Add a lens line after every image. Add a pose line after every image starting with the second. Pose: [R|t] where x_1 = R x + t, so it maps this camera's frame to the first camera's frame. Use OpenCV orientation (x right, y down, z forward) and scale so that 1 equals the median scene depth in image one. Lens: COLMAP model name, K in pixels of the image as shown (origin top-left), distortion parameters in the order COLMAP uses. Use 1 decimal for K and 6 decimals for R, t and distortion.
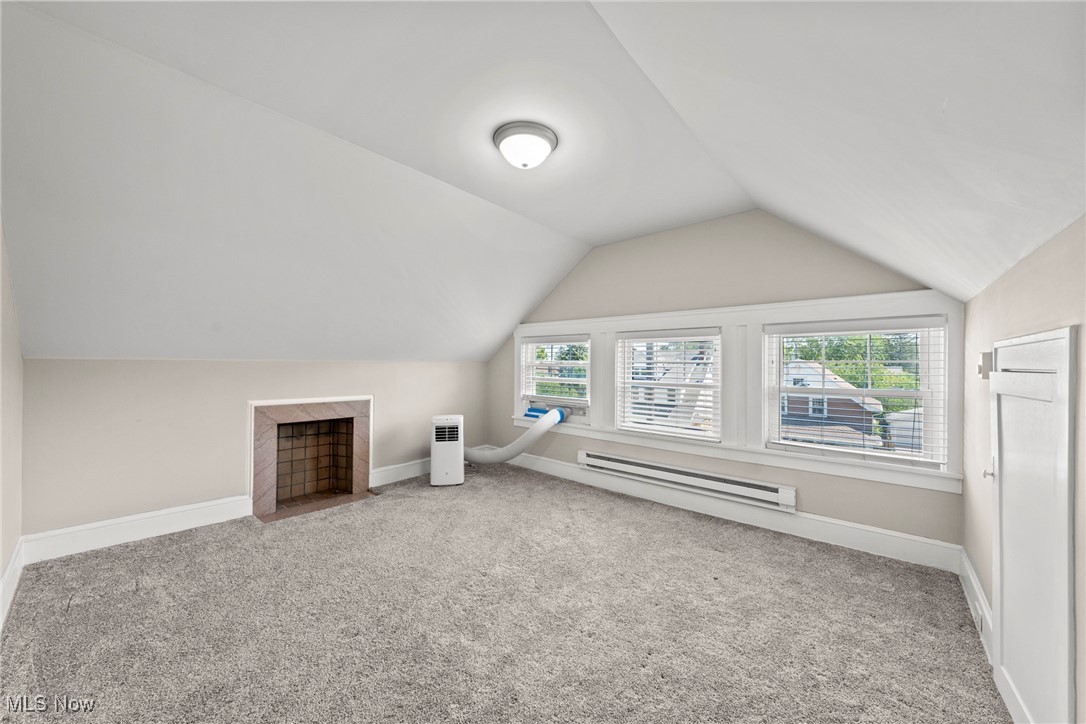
lens RADIAL K [[396.6, 0, 542.2], [0, 396.6, 361.3], [0, 0, 1]] dist [-0.002513, -0.000086]
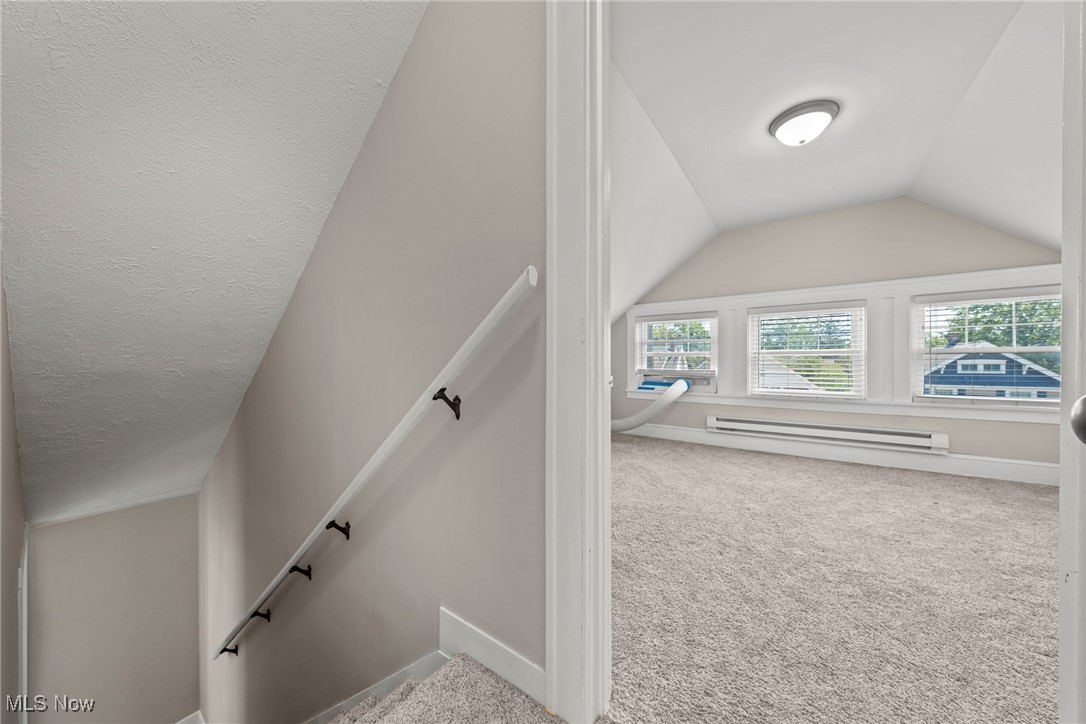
lens RADIAL K [[371.9, 0, 543.4], [0, 371.9, 362.3], [0, 0, 1]] dist [0.000485, 0.000066]
pose [[0.996424, -0.011546, 0.083707, -0.465051], [0.010632, 0.999879, 0.011351, 0.059443], [-0.083828, -0.010421, 0.996426, -0.000369]]
